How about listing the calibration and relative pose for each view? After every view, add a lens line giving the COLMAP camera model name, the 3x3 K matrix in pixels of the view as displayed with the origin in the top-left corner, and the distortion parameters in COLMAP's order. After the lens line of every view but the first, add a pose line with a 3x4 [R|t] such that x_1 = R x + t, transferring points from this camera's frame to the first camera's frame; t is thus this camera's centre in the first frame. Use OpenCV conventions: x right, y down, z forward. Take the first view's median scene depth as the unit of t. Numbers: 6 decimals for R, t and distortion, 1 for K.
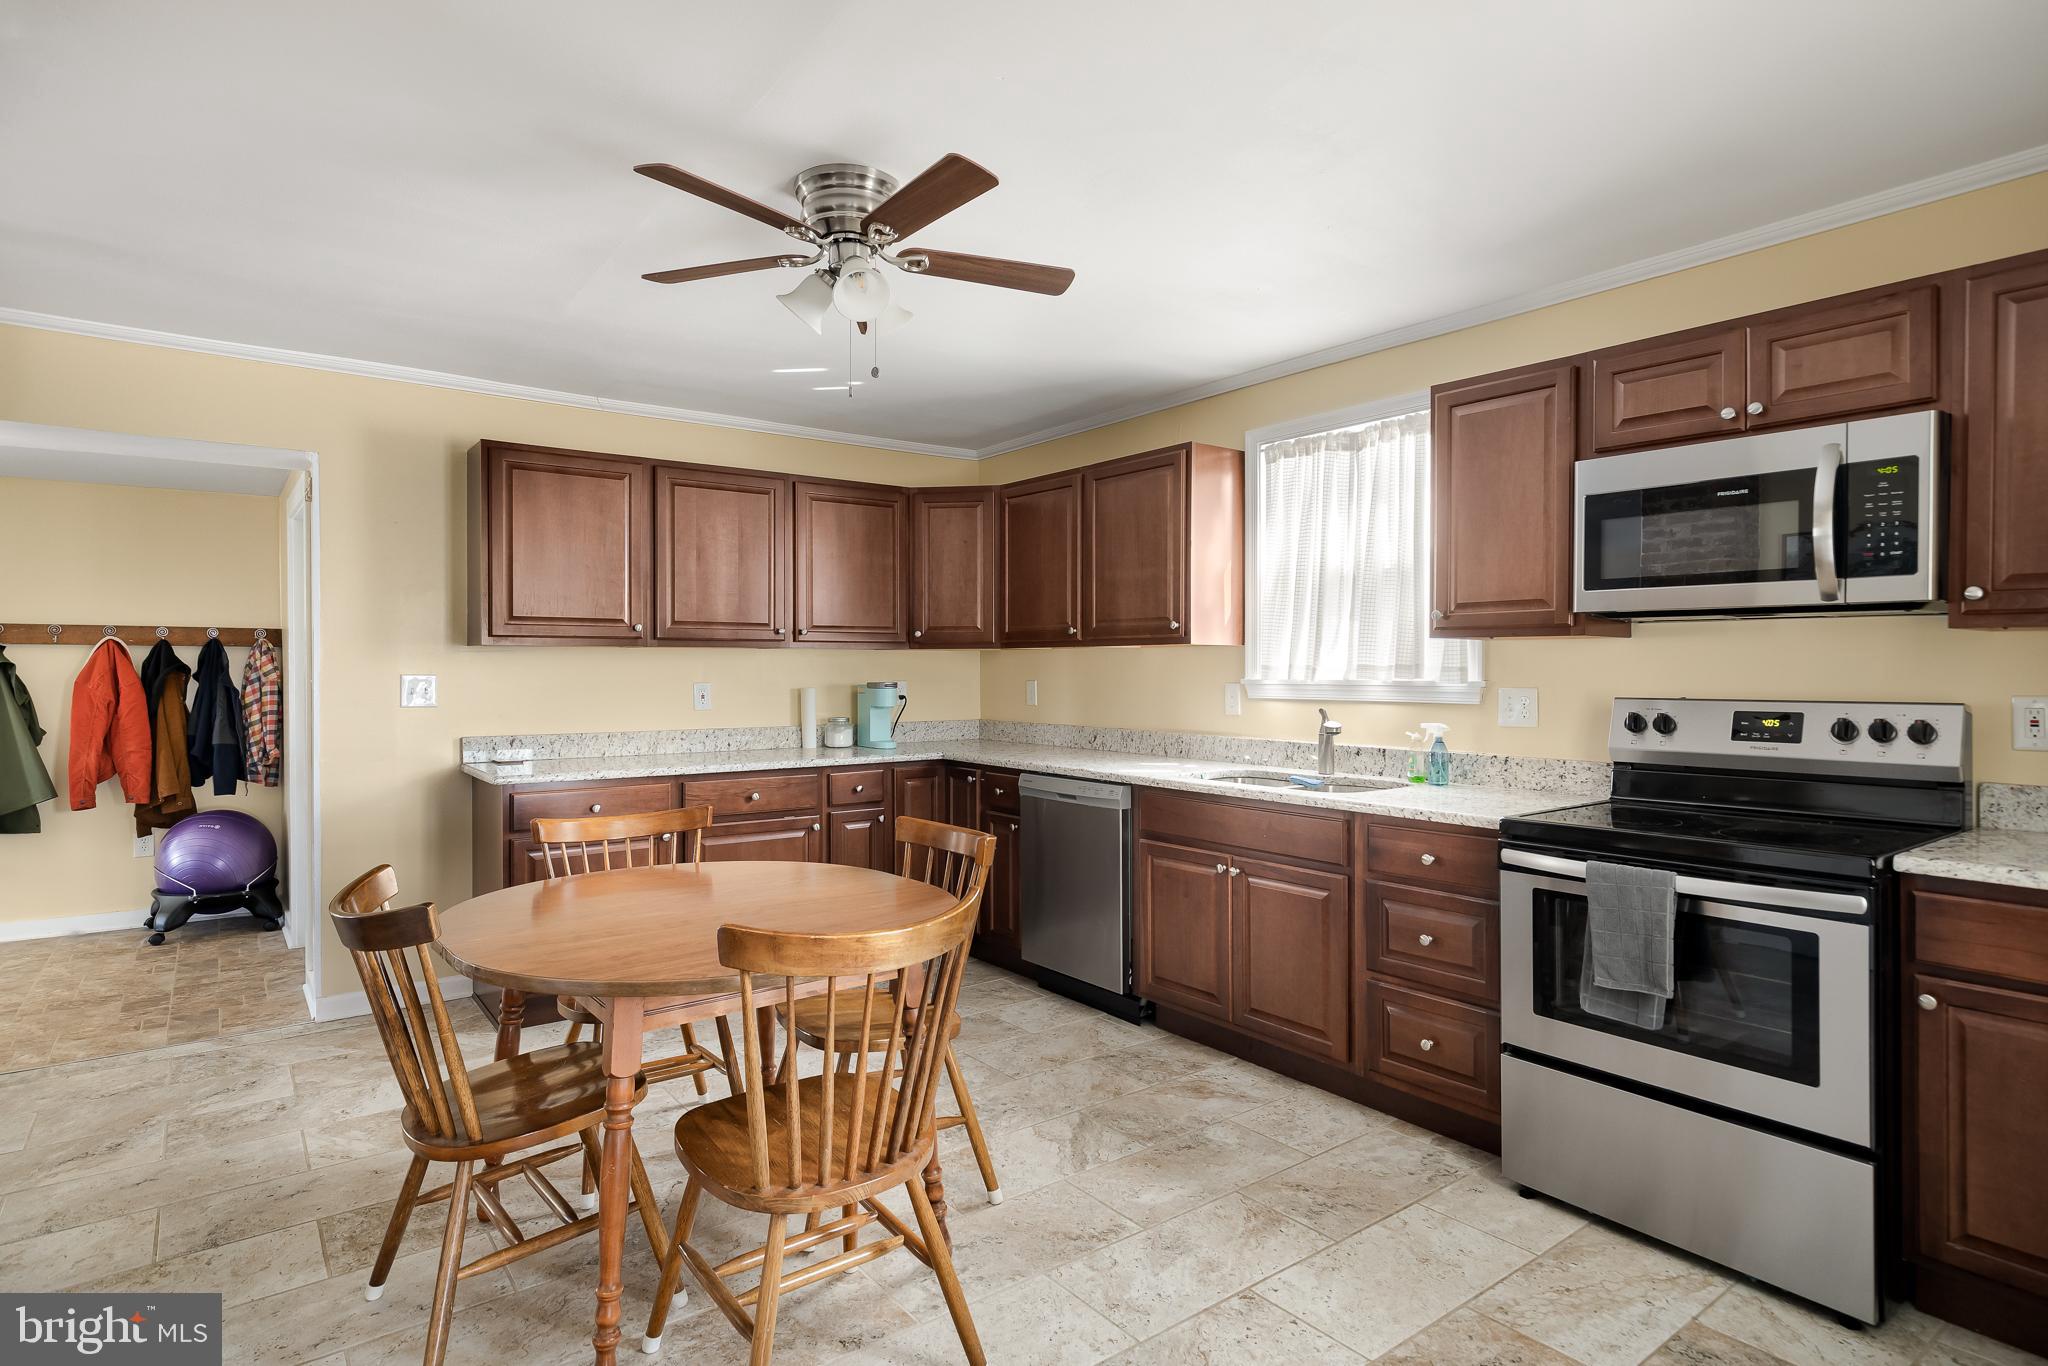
lens RADIAL K [[1067.1, 0, 1024.0], [0, 1067.1, 683.0], [0, 0, 1]] dist [-0.001236, 0.000324]
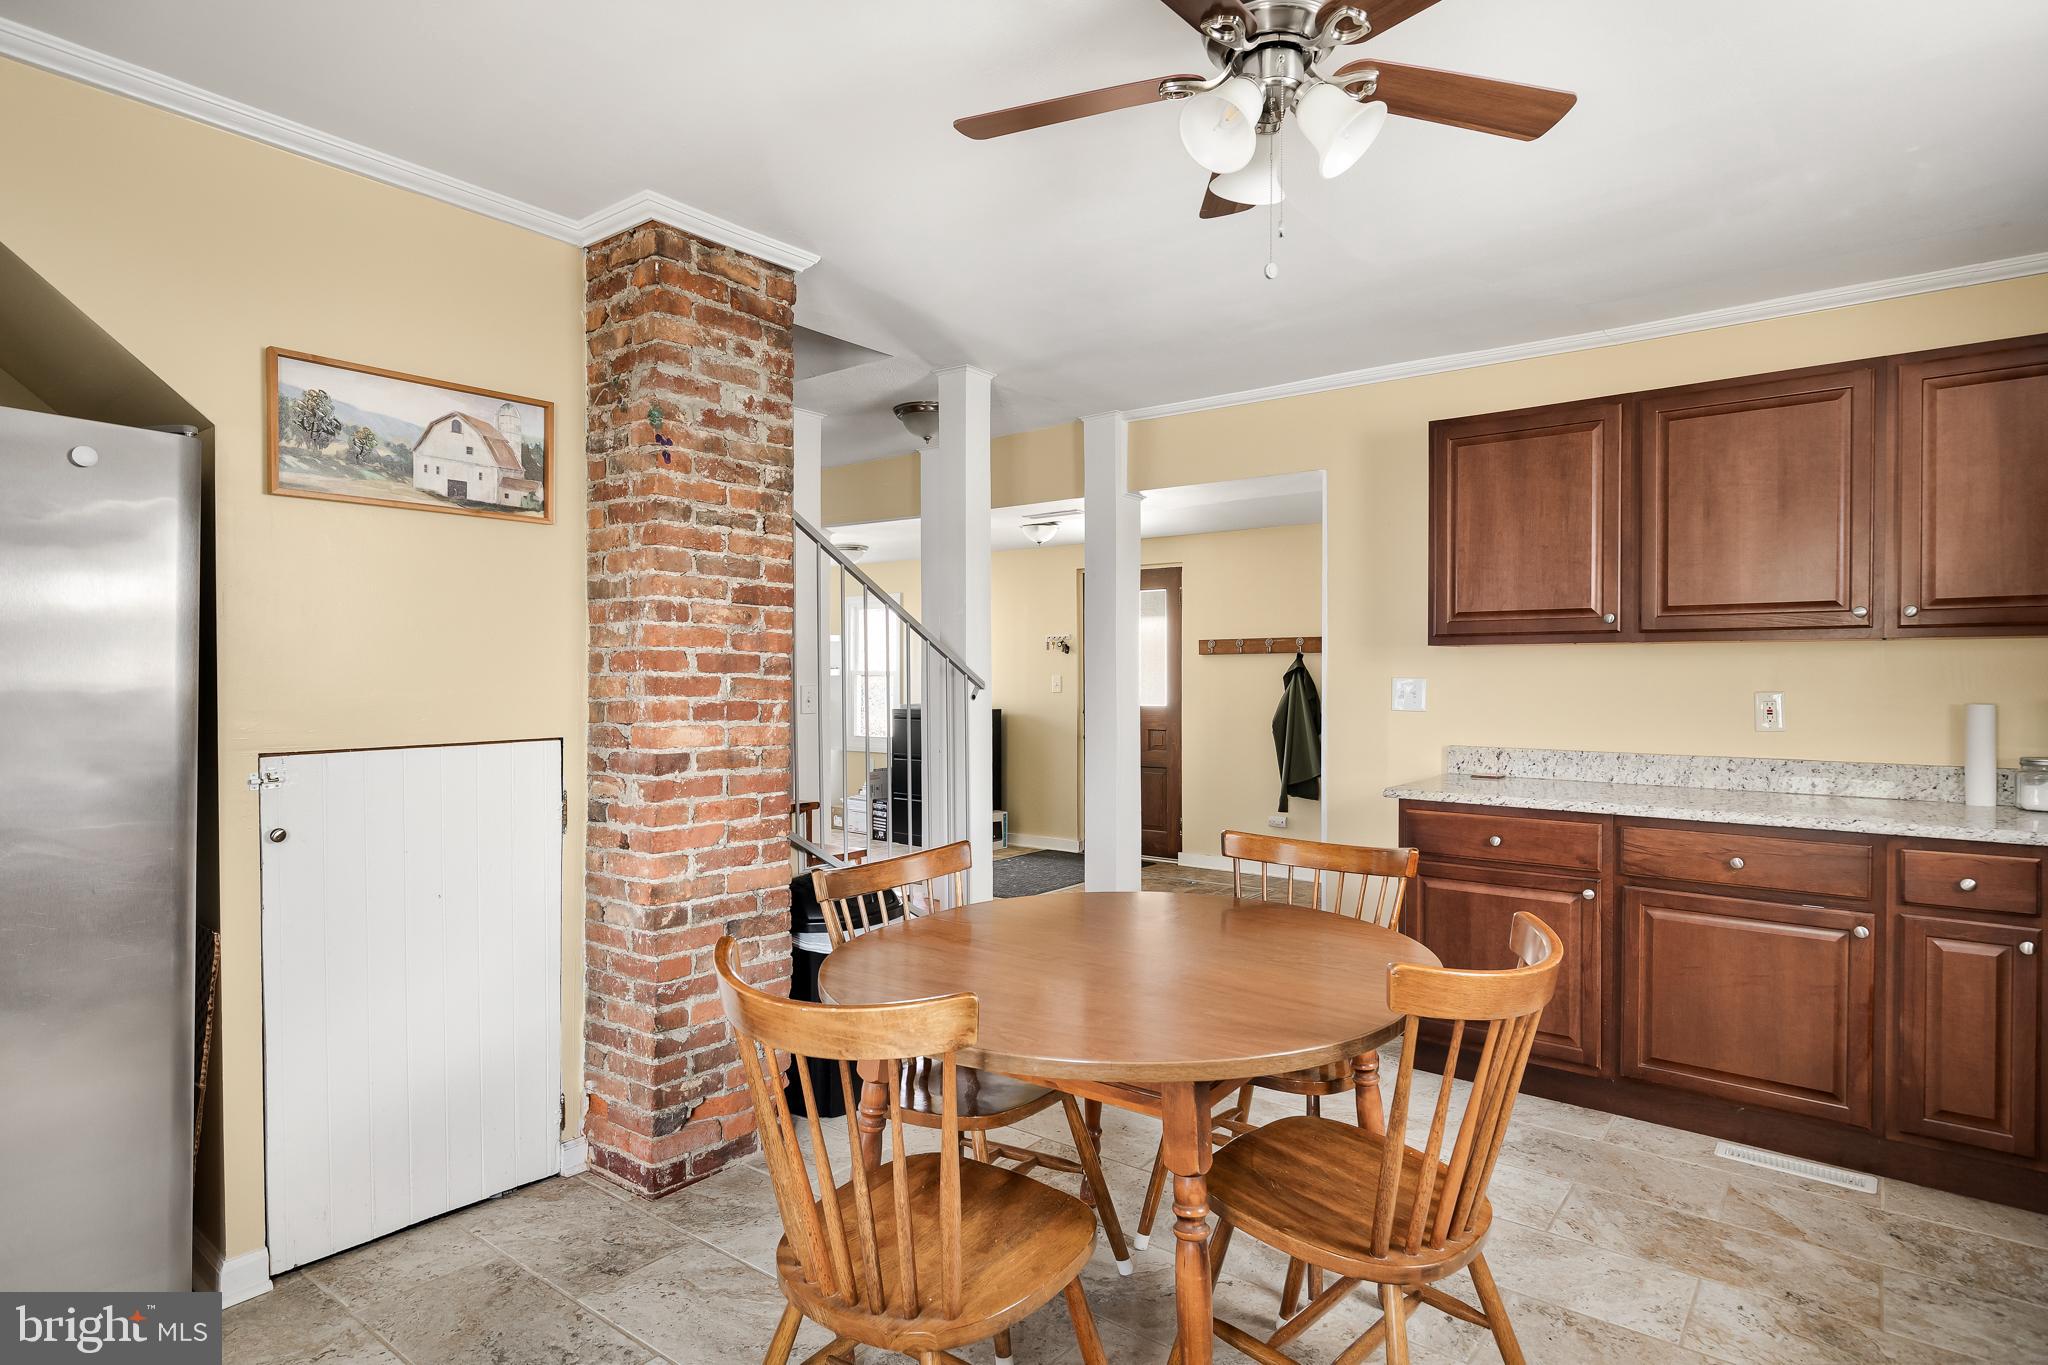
lens RADIAL K [[1126.4, 0, 1024.0], [0, 1126.4, 682.5], [0, 0, 1]] dist [0.041071, 0.000210]
pose [[0.274121, 0.010331, -0.961640, 0.296597], [-0.010305, 0.999916, 0.007804, -0.007174], [0.961640, 0.007771, 0.274205, 0.351159]]
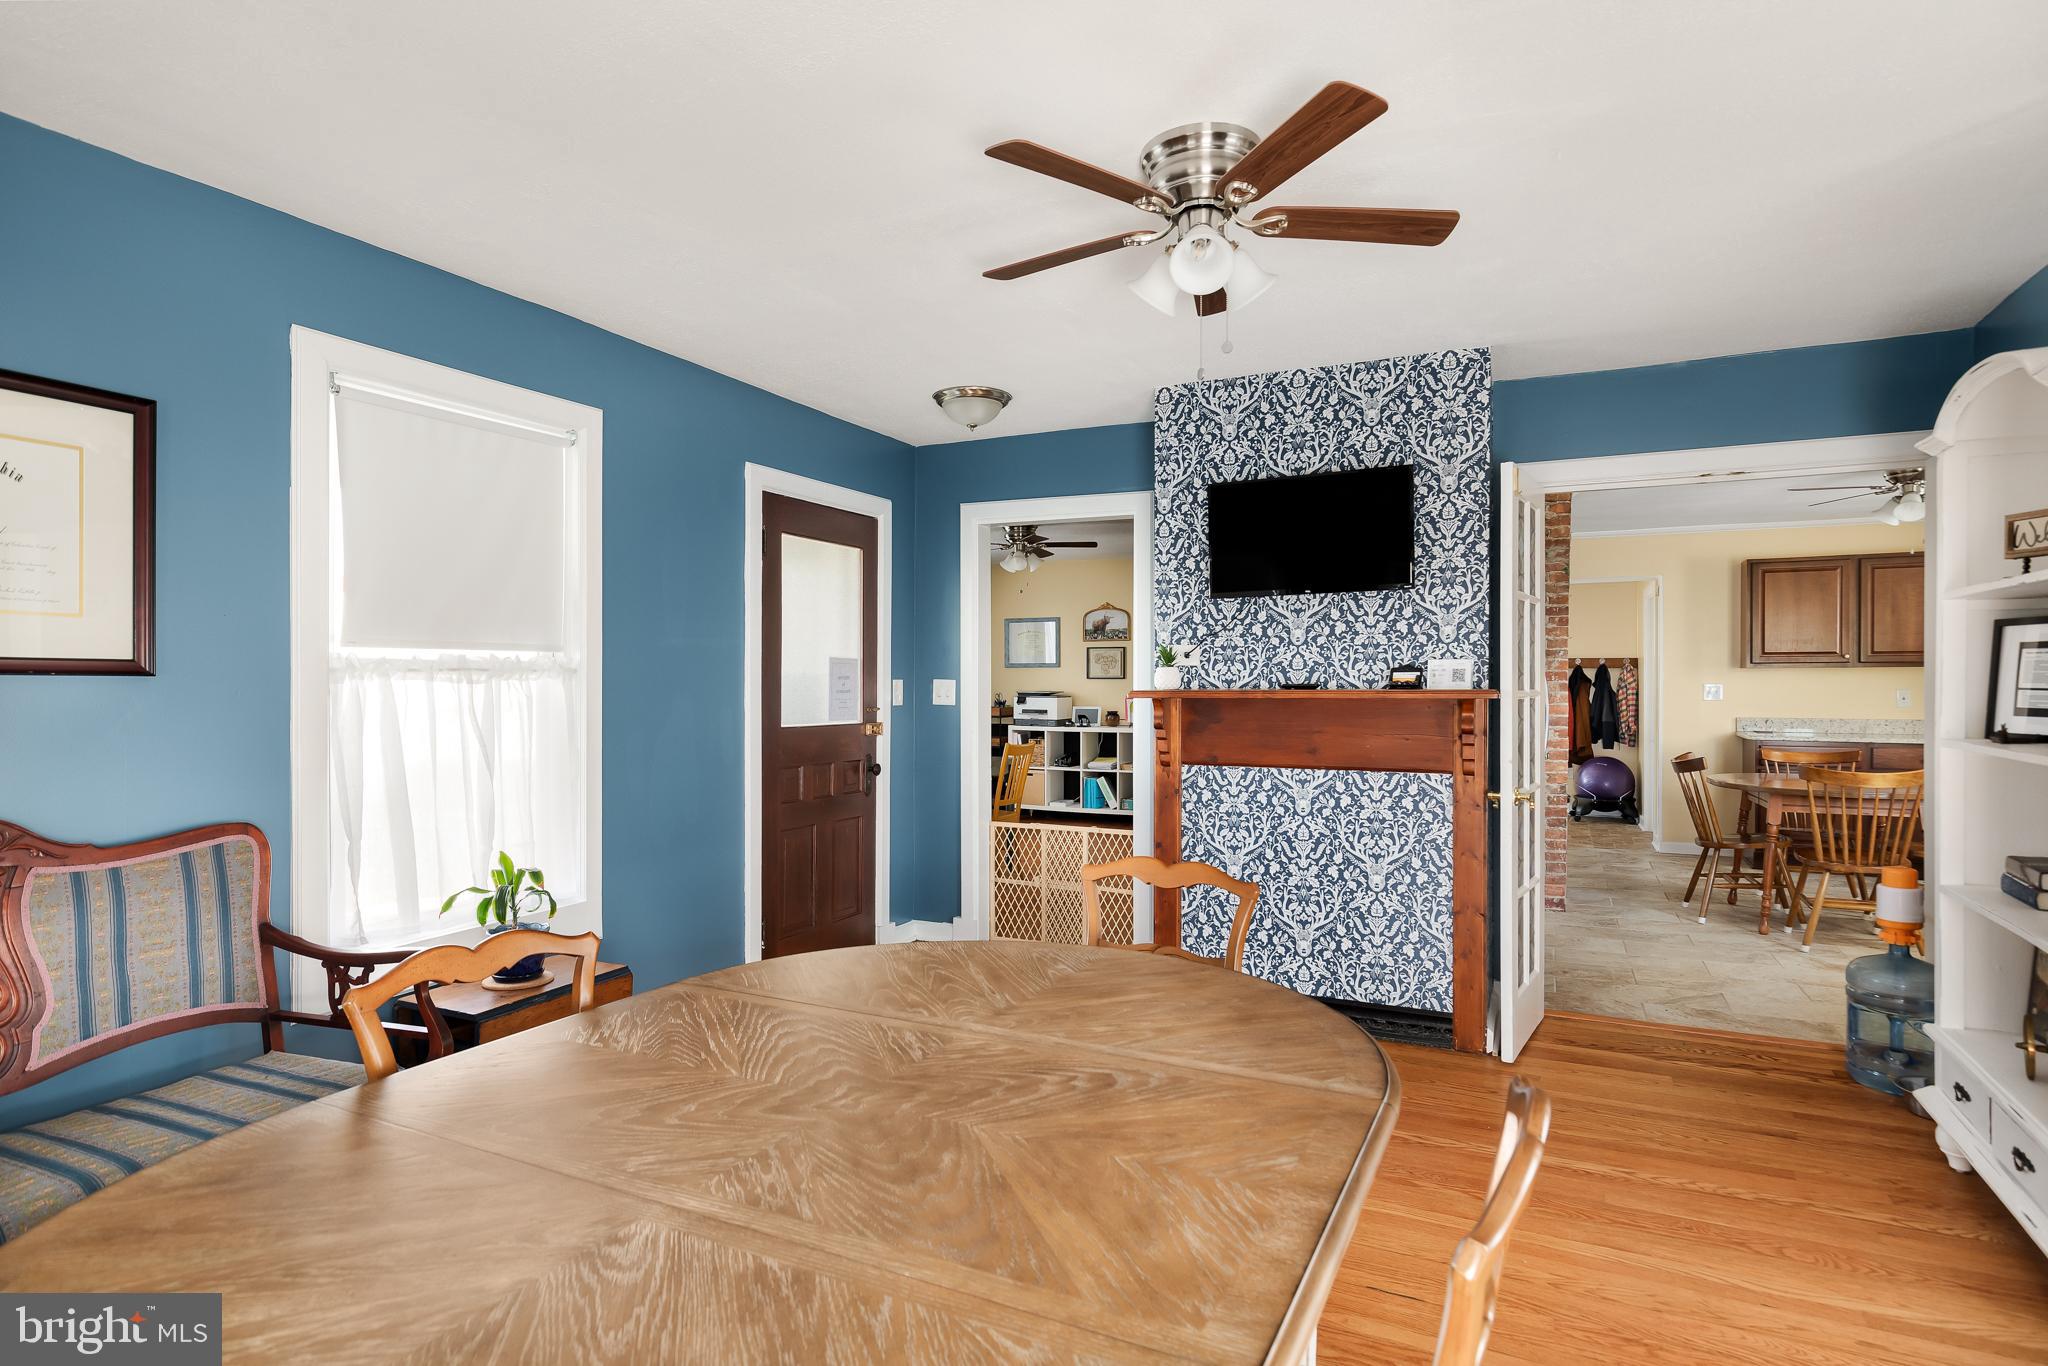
lens RADIAL K [[1126.4, 0, 1024.0], [0, 1126.4, 683.0], [0, 0, 1]] dist [0.041071, 0.000210]
pose [[0.470312, 0.000823, -0.882500, 0.613283], [-0.011733, 0.999917, -0.005321, 0.015879], [0.882422, 0.012857, 0.470283, -0.978779]]
